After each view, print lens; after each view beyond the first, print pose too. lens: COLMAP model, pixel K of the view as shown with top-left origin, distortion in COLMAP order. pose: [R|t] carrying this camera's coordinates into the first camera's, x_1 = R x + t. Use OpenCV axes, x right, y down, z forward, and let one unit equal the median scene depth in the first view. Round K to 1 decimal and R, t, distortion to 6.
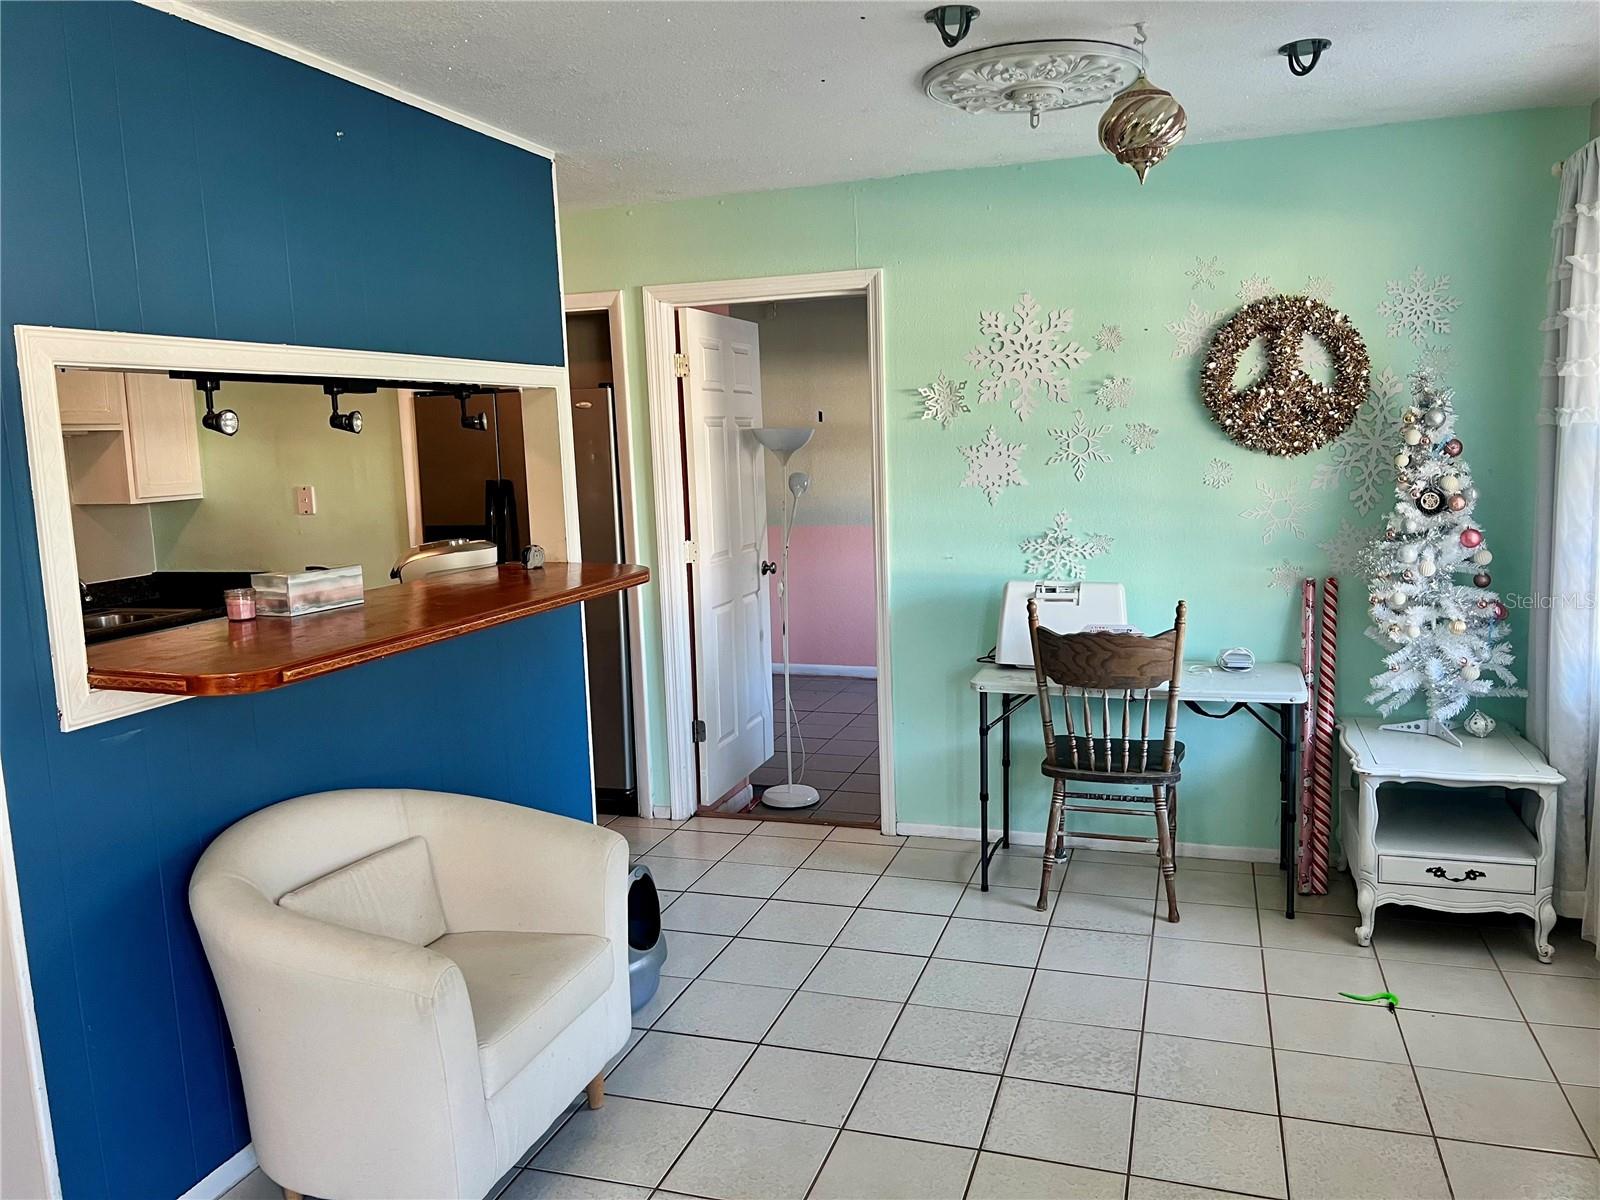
lens RADIAL K [[1212.3, 0, 801.1], [0, 1212.3, 594.1], [0, 0, 1]] dist [0.054582, -0.059310]
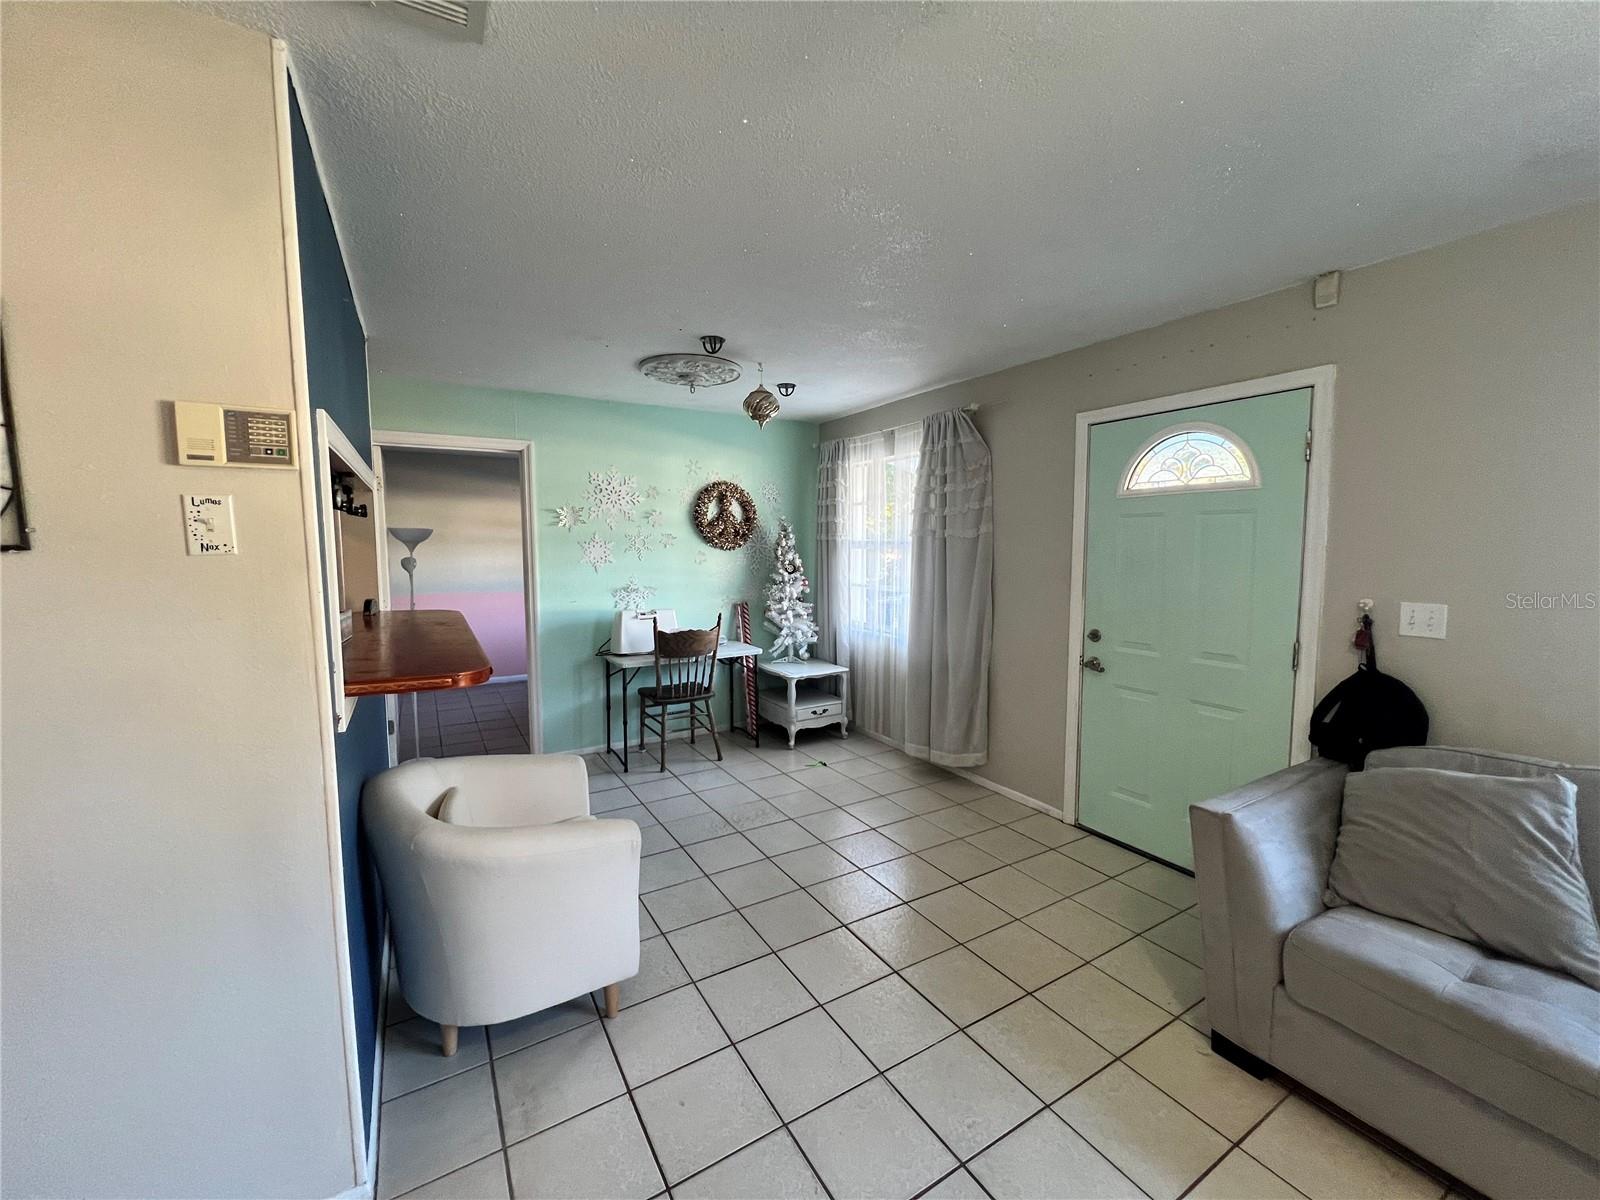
lens RADIAL K [[641.8, 0, 805.0], [0, 641.8, 594.2], [0, 0, 1]] dist [0.001234, 0.000237]
pose [[0.647507, -0.030302, 0.761457, -0.454830], [0.077267, 0.996670, -0.026041, 0.012818], [-0.758132, 0.075697, 0.647692, 0.118671]]
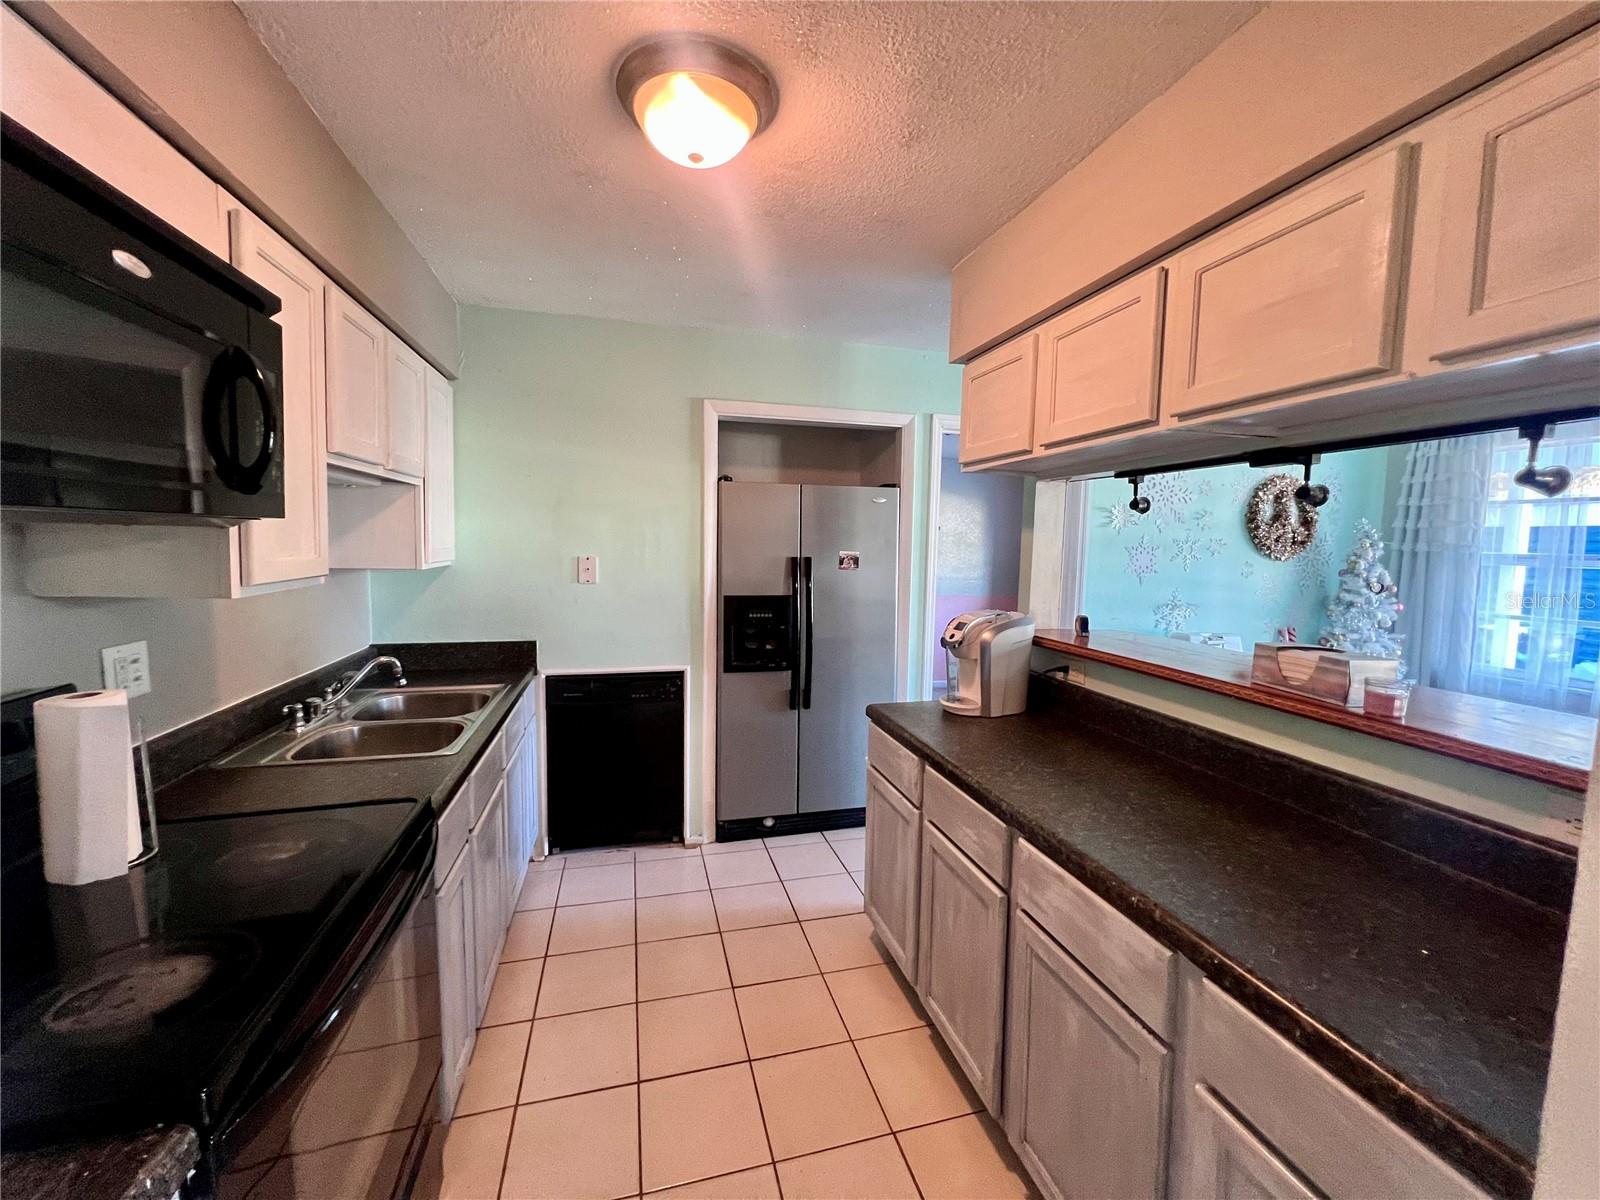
lens RADIAL K [[641.8, 0, 802.0], [0, 641.8, 594.0], [0, 0, 1]] dist [0.001234, 0.000237]
pose [[0.837539, 0.006893, 0.546334, -0.762827], [0.021080, 0.998768, -0.044918, -0.037956], [-0.545970, 0.049137, 0.836362, 0.620043]]
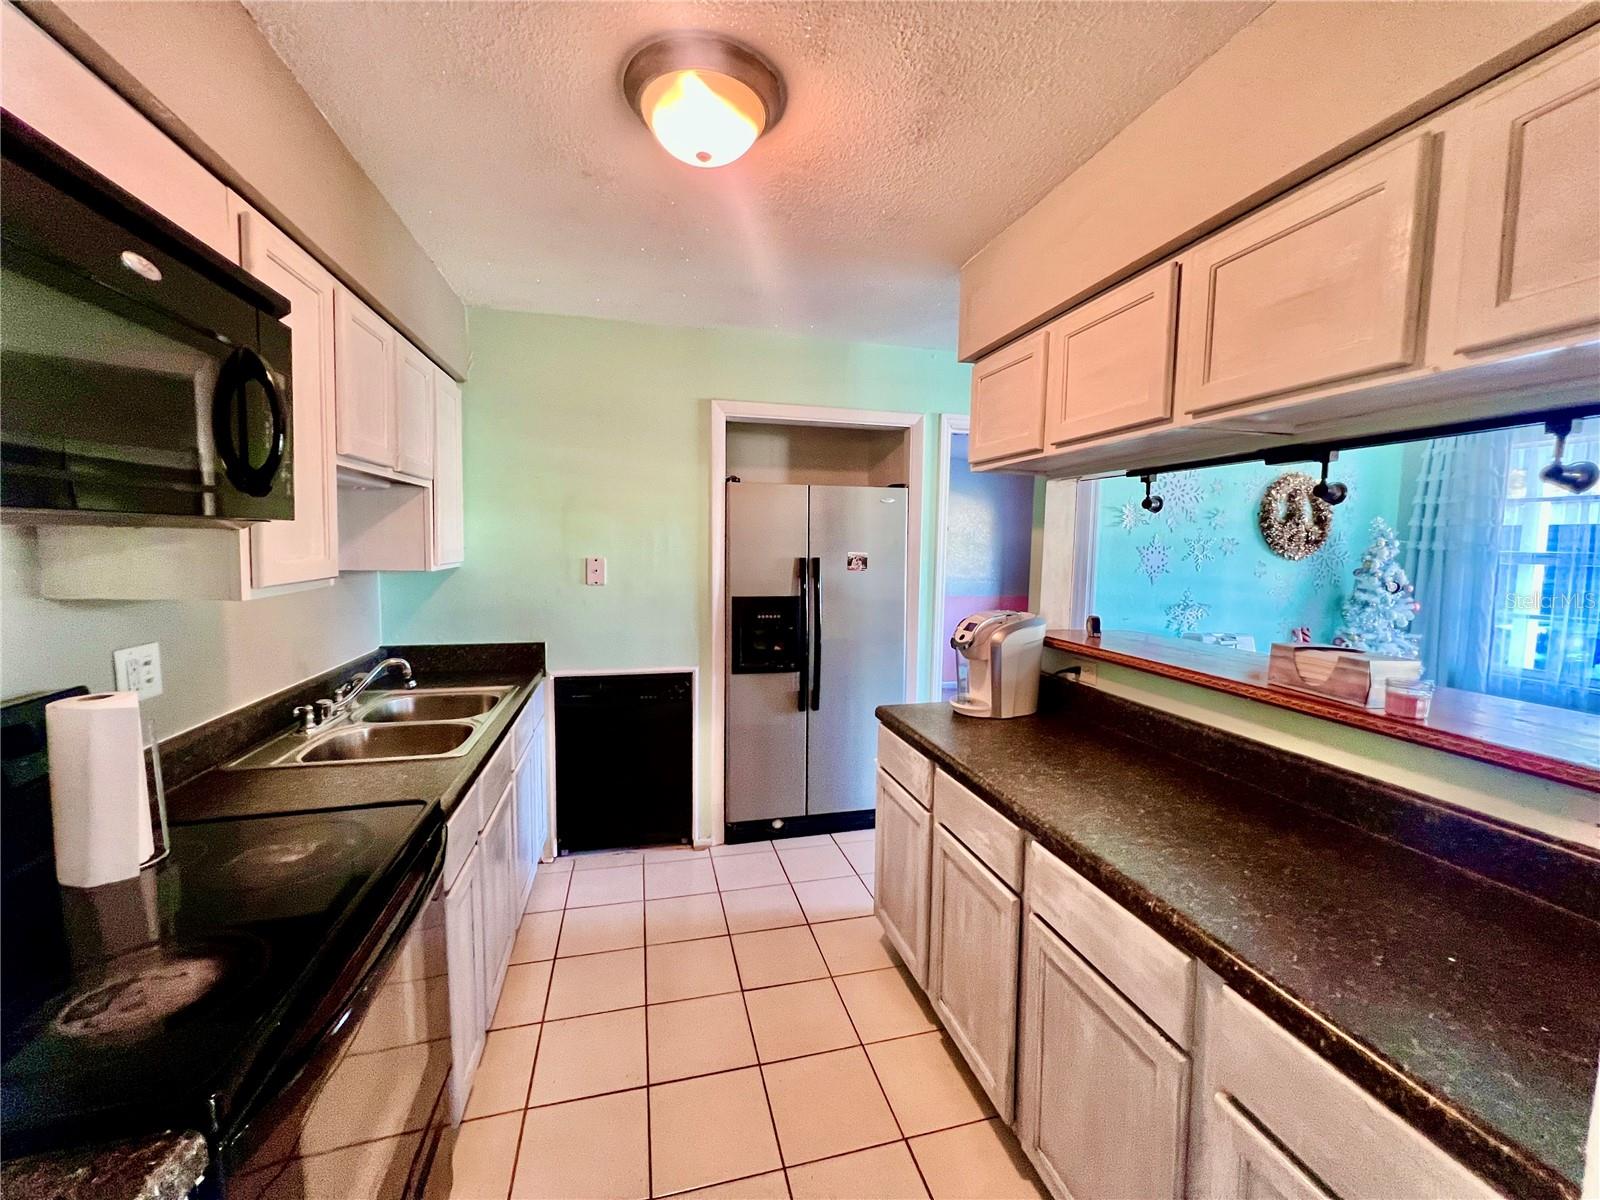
lens RADIAL K [[641.8, 0, 802.6], [0, 641.8, 593.9], [0, 0, 1]] dist [0.001234, 0.000237]
pose [[0.843465, 0.005658, 0.537155, -0.762182], [0.023161, 0.998632, -0.046888, -0.037912], [-0.536685, 0.051989, 0.842180, 0.622921]]
